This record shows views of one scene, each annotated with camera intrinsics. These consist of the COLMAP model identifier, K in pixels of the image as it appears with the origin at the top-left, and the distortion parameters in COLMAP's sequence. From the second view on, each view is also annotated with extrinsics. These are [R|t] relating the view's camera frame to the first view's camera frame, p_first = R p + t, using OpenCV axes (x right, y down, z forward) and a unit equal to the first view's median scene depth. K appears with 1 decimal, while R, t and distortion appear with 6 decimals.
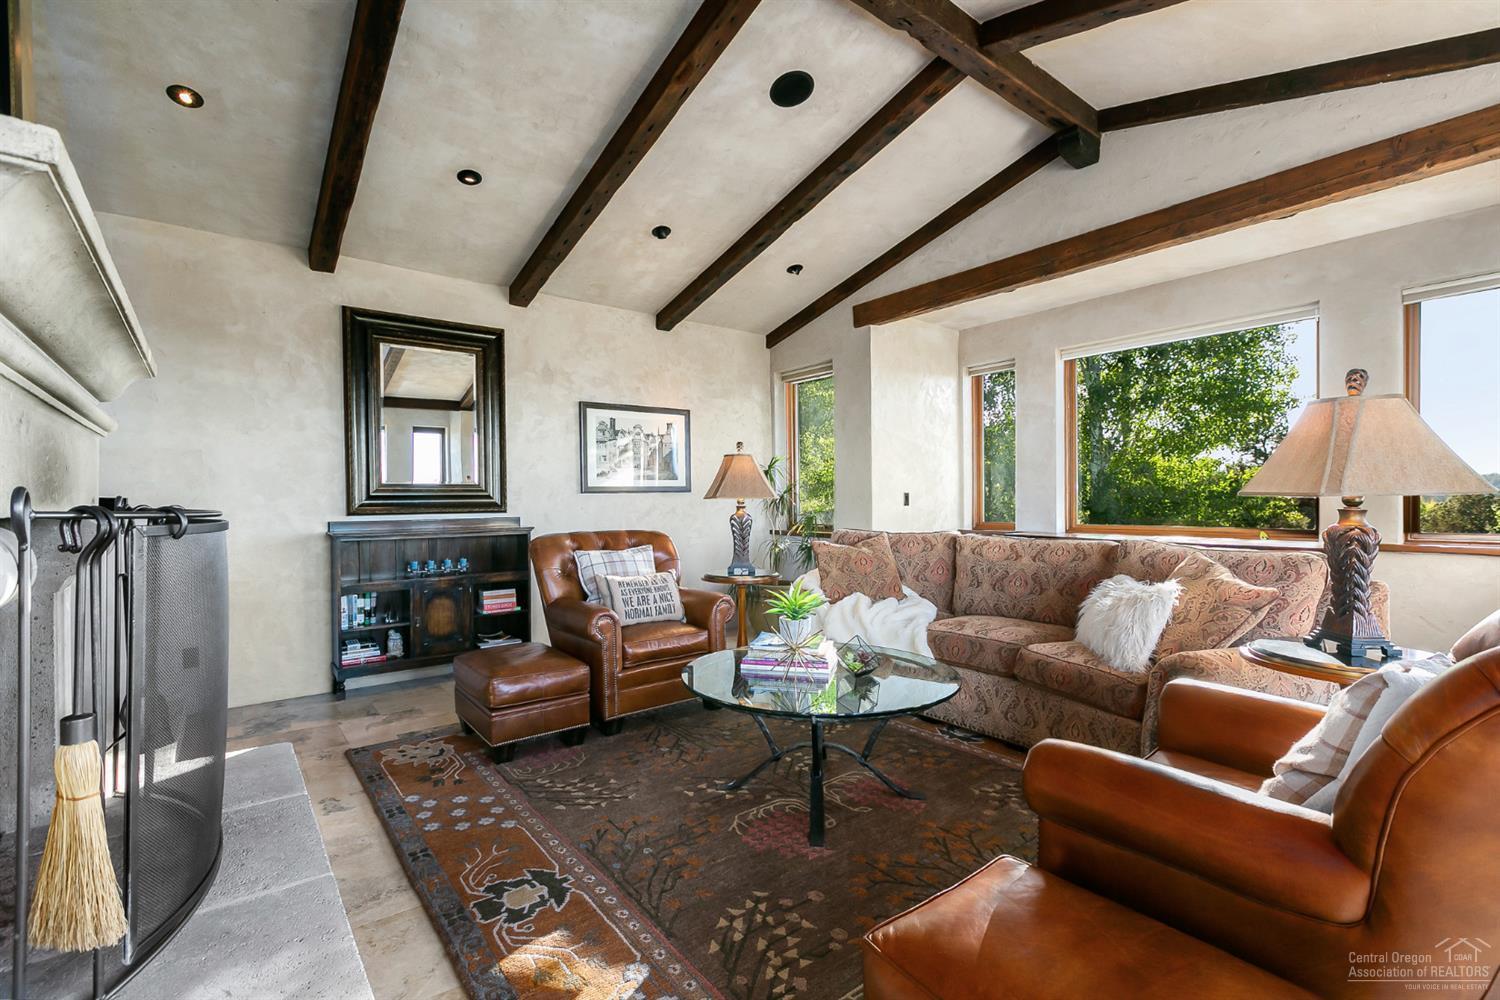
lens RADIAL K [[674.7, 0, 747.6], [0, 674.7, 503.3], [0, 0, 1]] dist [-0.000585, 0.000940]
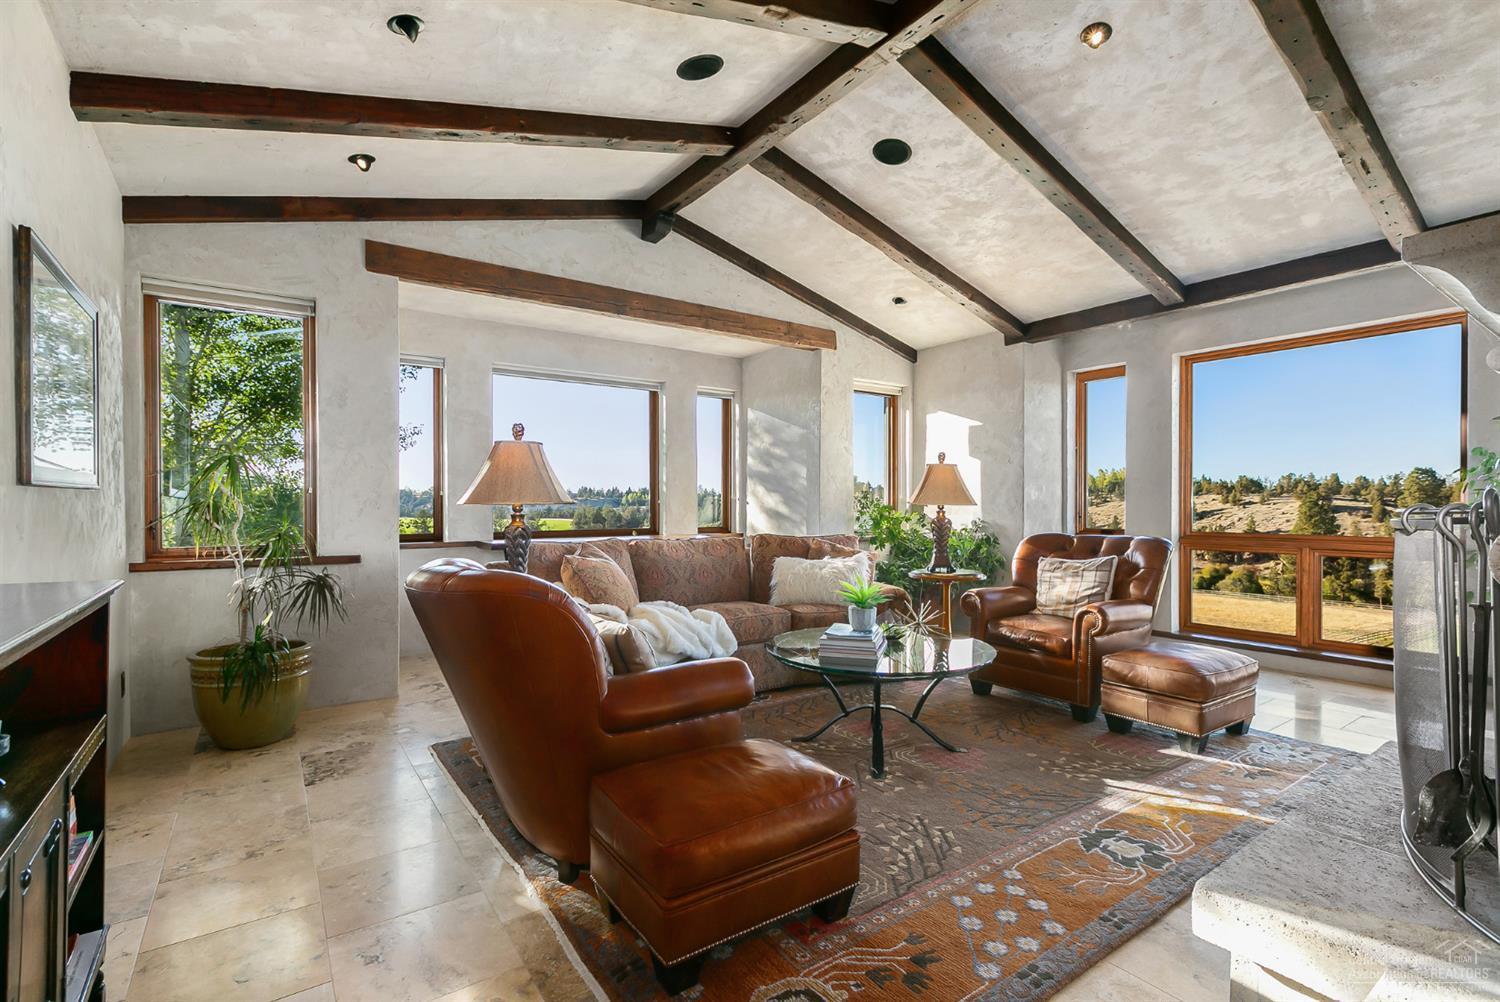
lens RADIAL K [[674.7, 0, 738.6], [0, 674.7, 502.8], [0, 0, 1]] dist [-0.000585, 0.000940]
pose [[0.056095, 0.012896, 0.998342, -1.155405], [0.003747, 0.999907, -0.013127, 0.003803], [-0.998418, 0.004477, 0.056042, 1.202897]]
